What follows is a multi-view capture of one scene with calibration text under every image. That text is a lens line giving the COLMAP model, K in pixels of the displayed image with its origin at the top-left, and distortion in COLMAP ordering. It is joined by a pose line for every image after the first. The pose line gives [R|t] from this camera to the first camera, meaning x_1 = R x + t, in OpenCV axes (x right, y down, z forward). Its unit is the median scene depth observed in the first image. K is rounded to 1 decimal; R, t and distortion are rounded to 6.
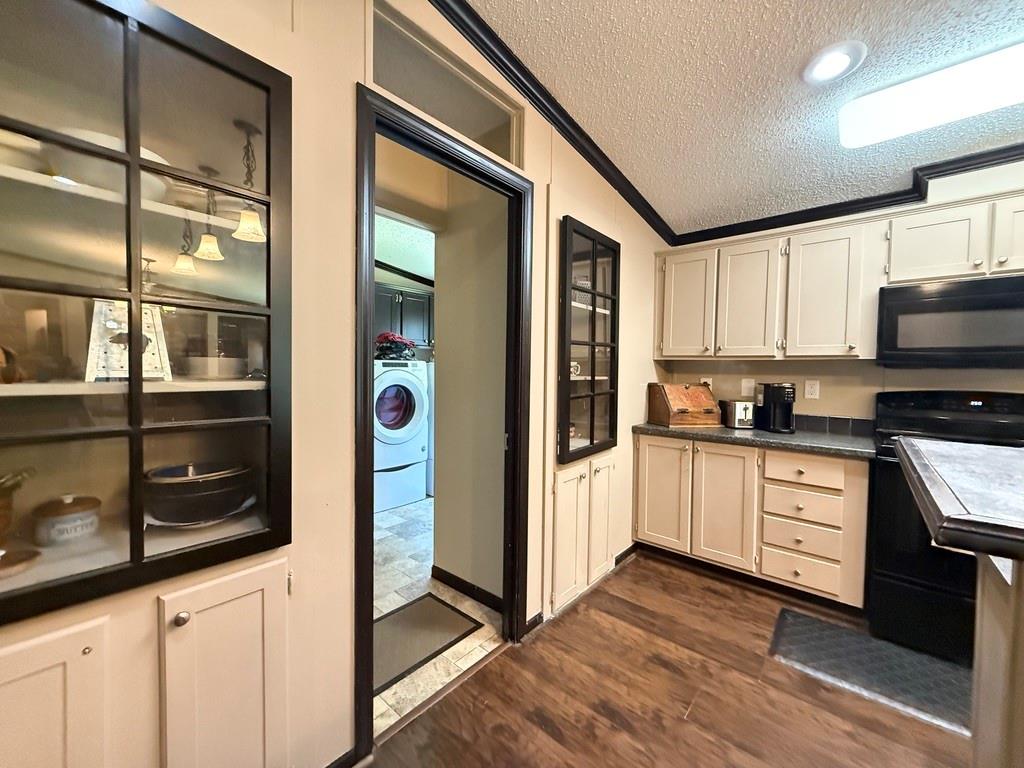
lens RADIAL K [[407.6, 0, 510.1], [0, 407.6, 382.9], [0, 0, 1]] dist [0.000839, 0.000046]
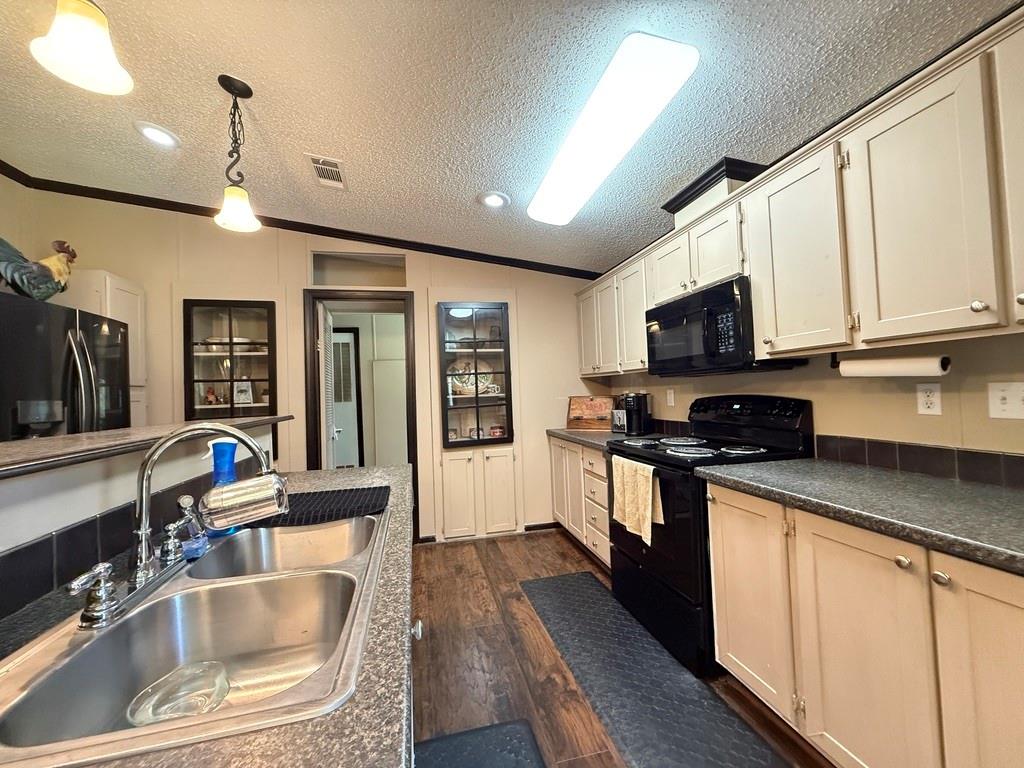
lens RADIAL K [[407.0, 0, 508.9], [0, 407.0, 383.6], [0, 0, 1]] dist [0.001932, 0.000169]
pose [[0.809239, -0.054309, -0.584964, 1.250194], [0.028546, 0.998177, -0.053182, 0.028776], [0.586786, 0.026338, 0.809314, -0.188221]]
